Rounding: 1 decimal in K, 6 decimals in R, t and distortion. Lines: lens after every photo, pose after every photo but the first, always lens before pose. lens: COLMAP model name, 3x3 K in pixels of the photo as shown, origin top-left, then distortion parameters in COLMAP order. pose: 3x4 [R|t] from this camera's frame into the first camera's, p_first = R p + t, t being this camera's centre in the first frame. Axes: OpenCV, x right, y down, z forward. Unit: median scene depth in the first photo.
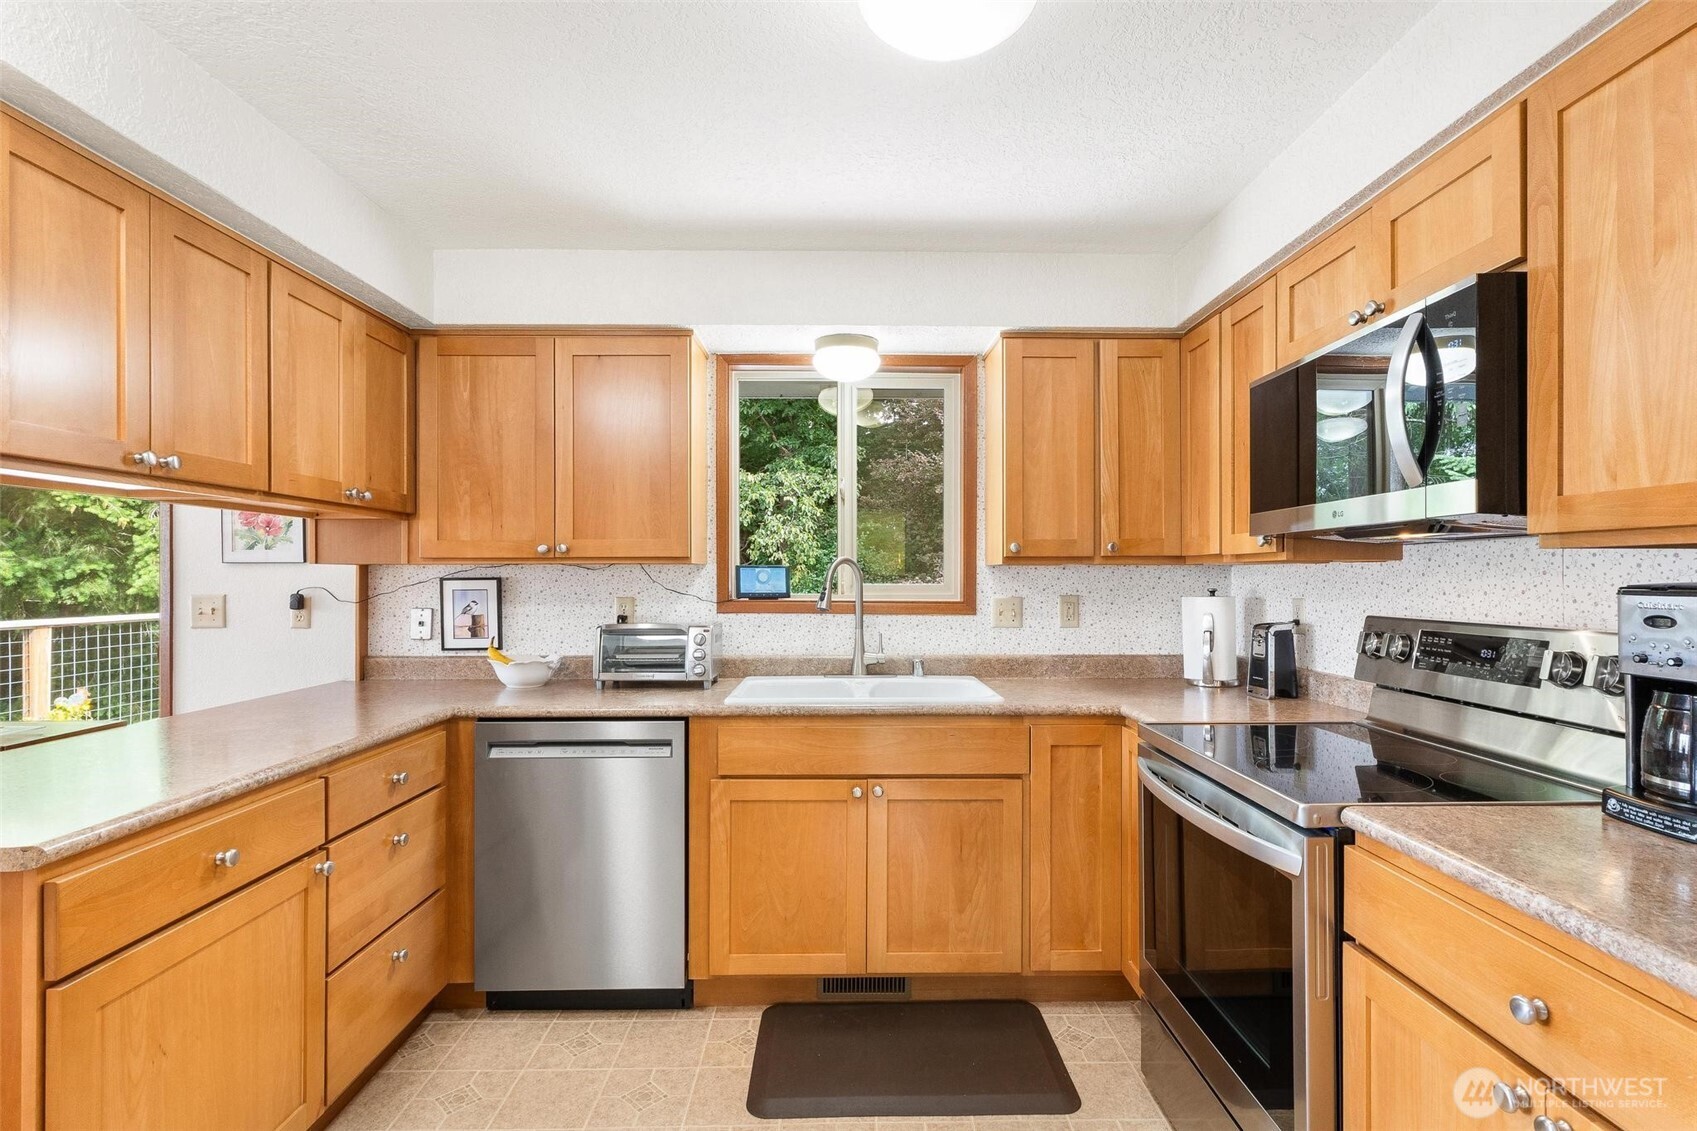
lens RADIAL K [[818.3, 0, 868.7], [0, 818.3, 572.5], [0, 0, 1]] dist [0.001210, 0.000589]
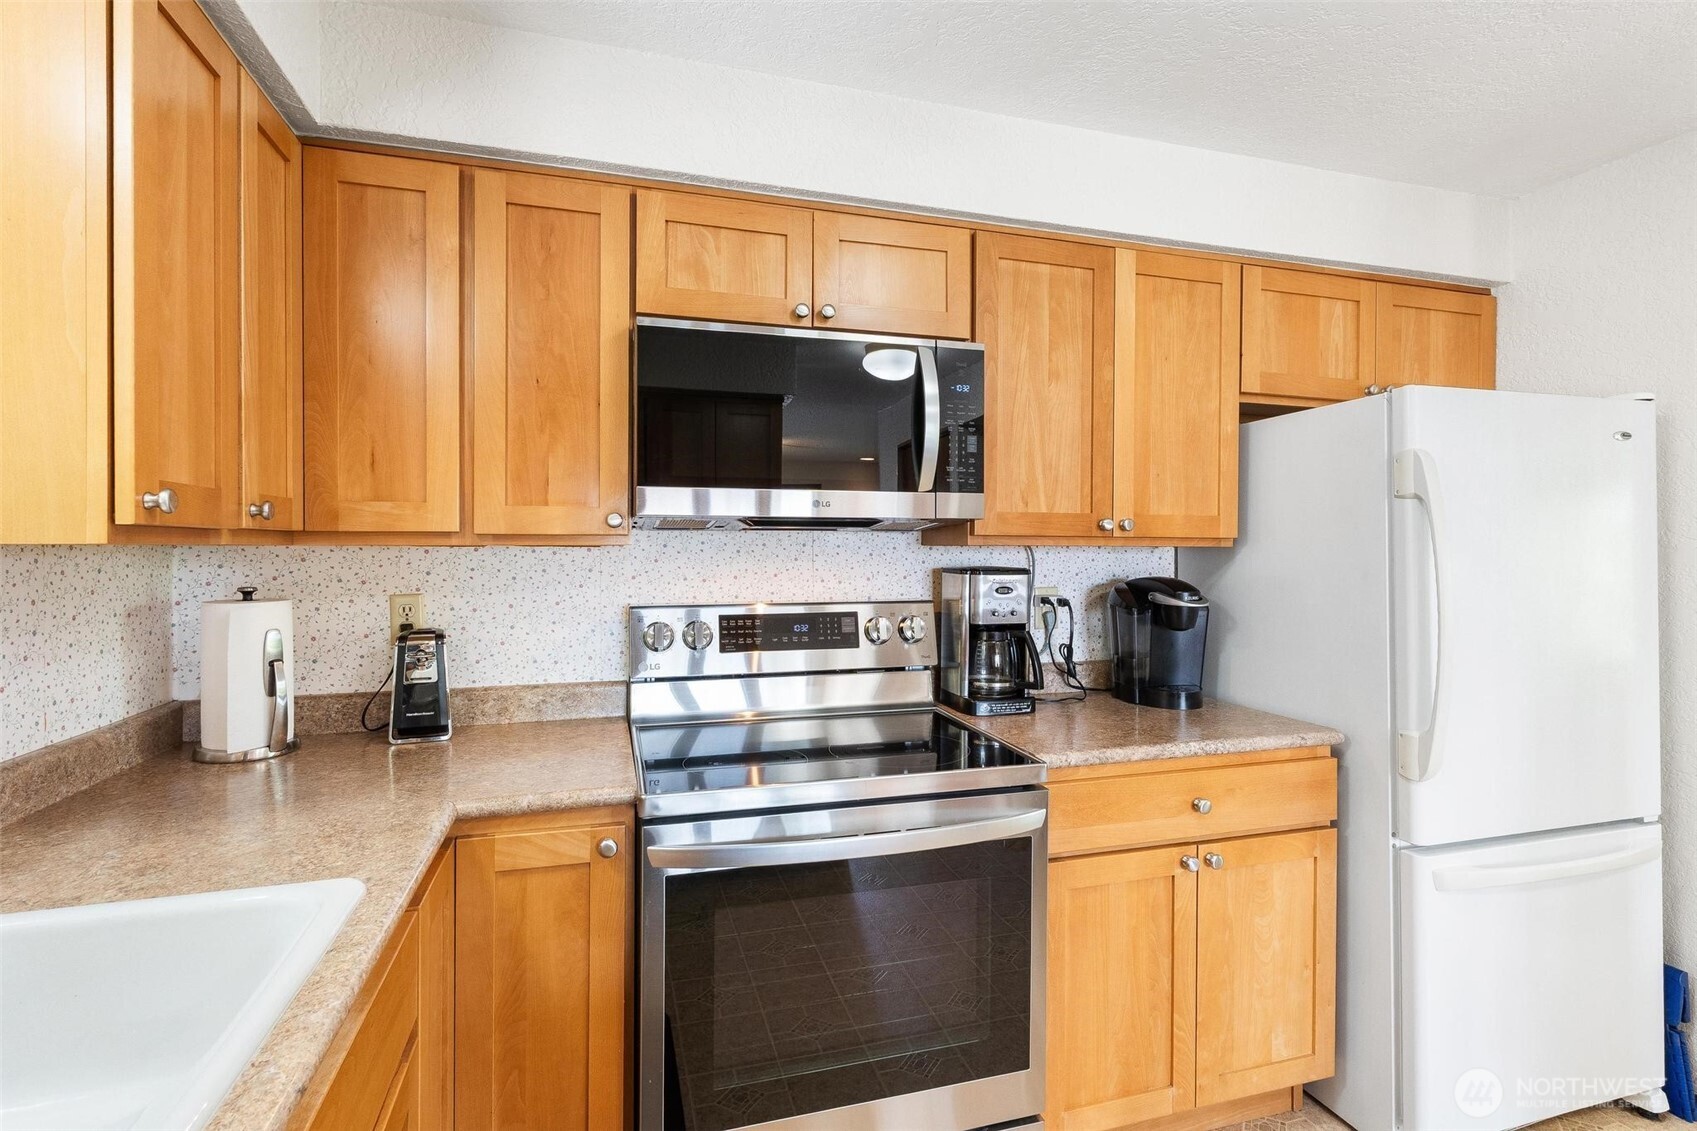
lens RADIAL K [[824.5, 0, 855.3], [0, 824.5, 548.5], [0, 0, 1]] dist [-0.000404, -0.000199]
pose [[-0.269897, 0.000783, 0.962889, -0.284275], [-0.004598, 0.999987, -0.002102, -0.009434], [-0.962878, -0.004995, -0.269890, 0.846934]]
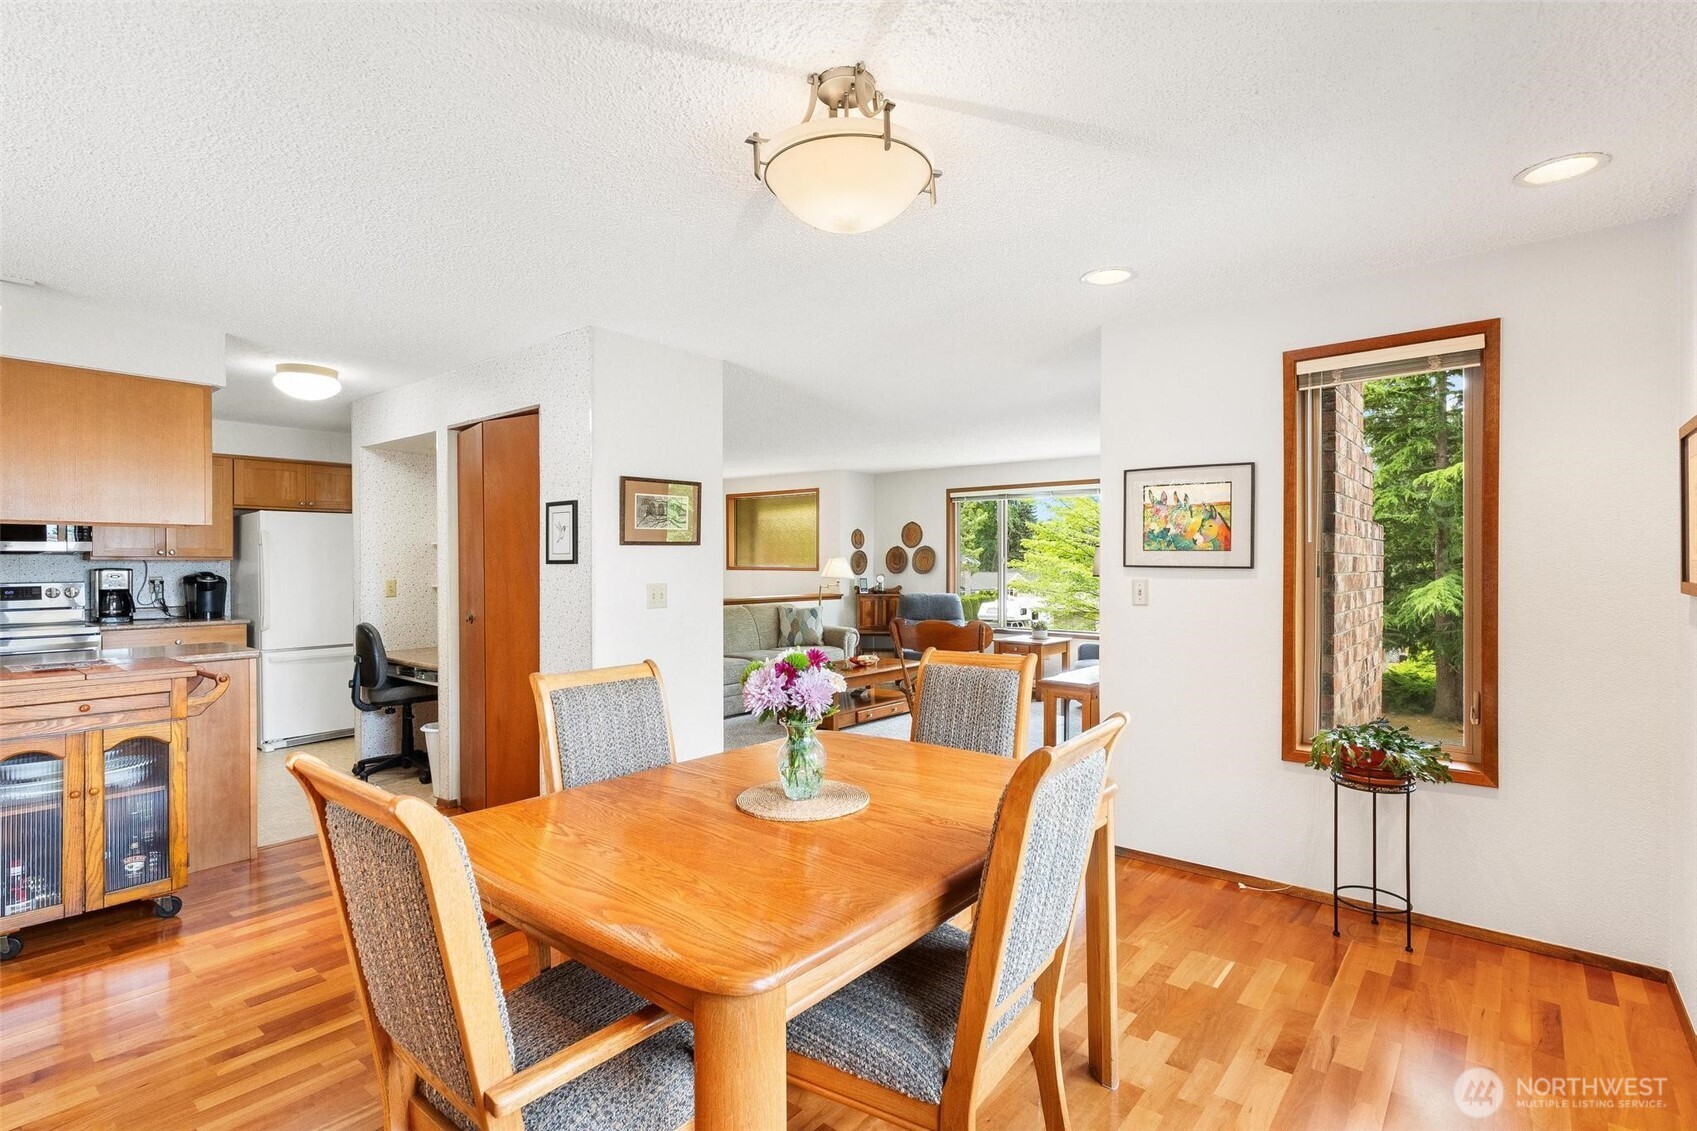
lens RADIAL K [[821.1, 0, 856.1], [0, 821.1, 568.2], [0, 0, 1]] dist [-0.001507, -0.000342]
pose [[-0.760462, -0.001957, 0.649379, -2.487123], [0.002657, 0.999978, 0.006126, -0.001473], [-0.649377, 0.006384, -0.760440, 0.866194]]
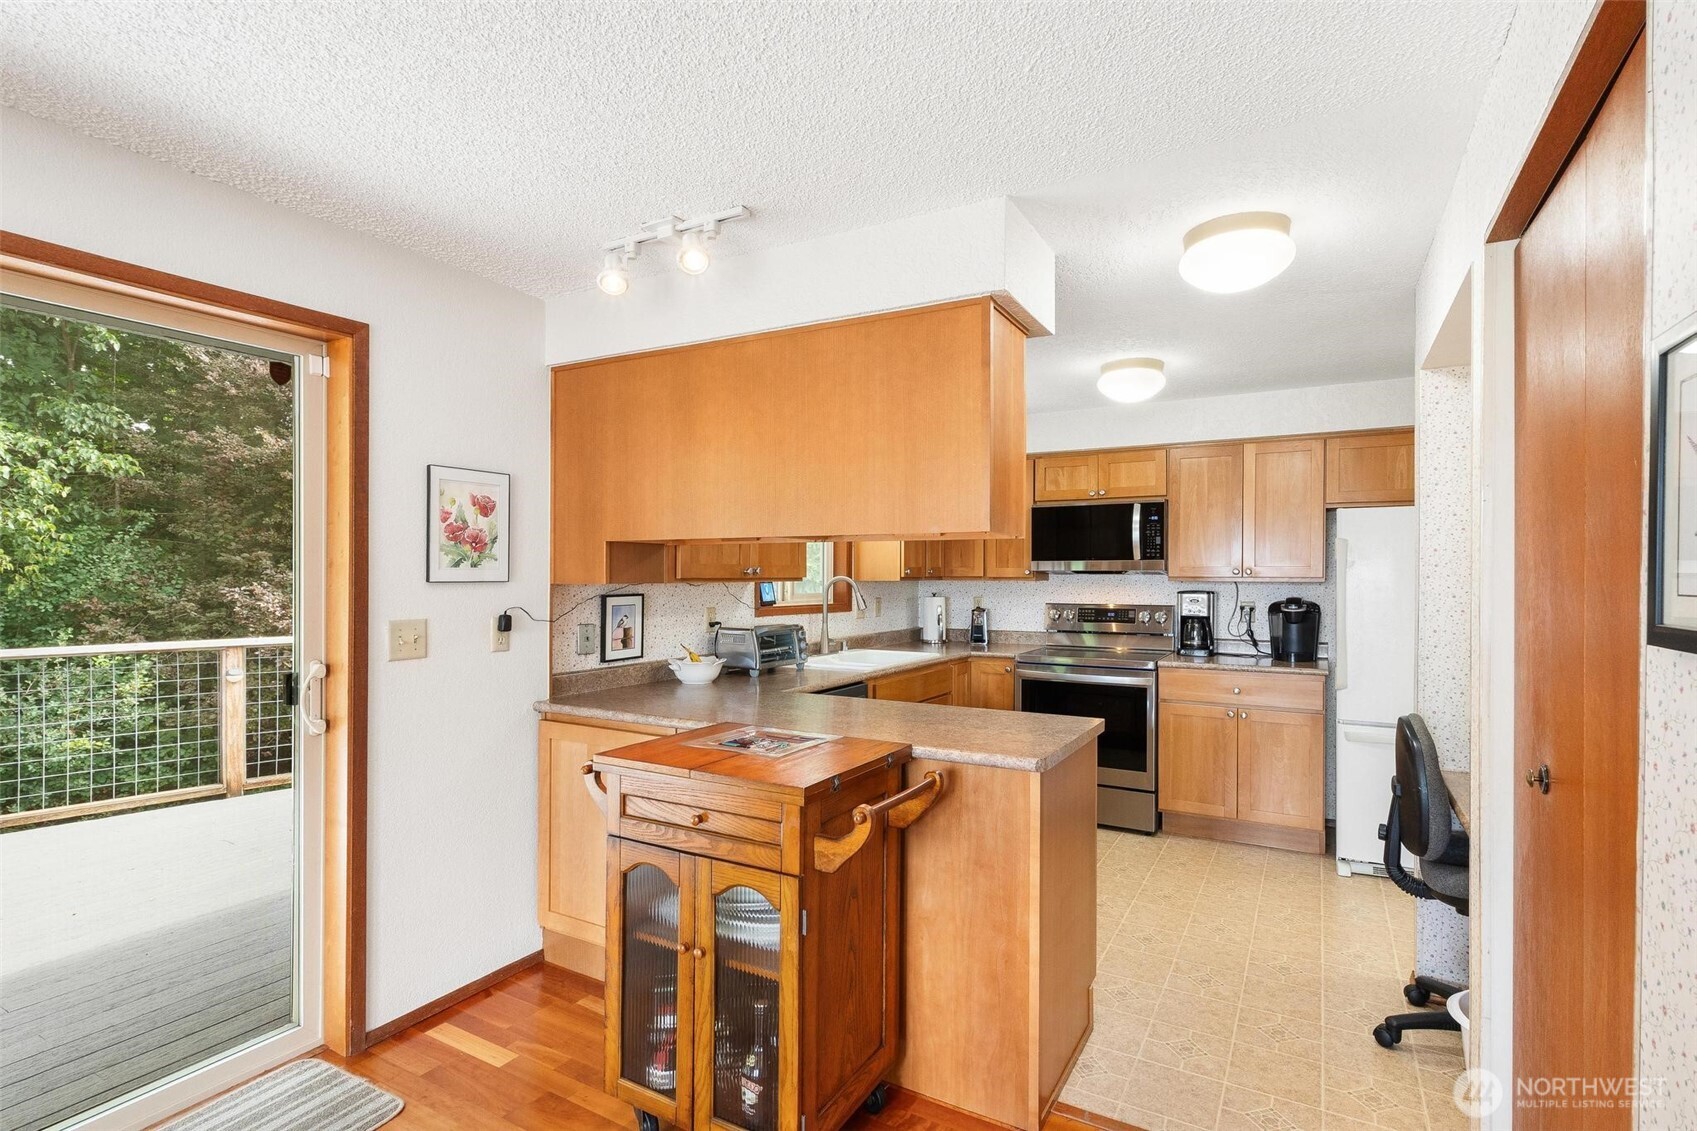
lens RADIAL K [[818.3, 0, 868.7], [0, 818.3, 572.5], [0, 0, 1]] dist [0.001210, 0.000589]
pose [[0.505726, 0.004751, 0.862681, -1.489148], [-0.005537, 0.999982, -0.002261, -0.026111], [-0.862676, -0.003633, 0.505743, 0.184743]]
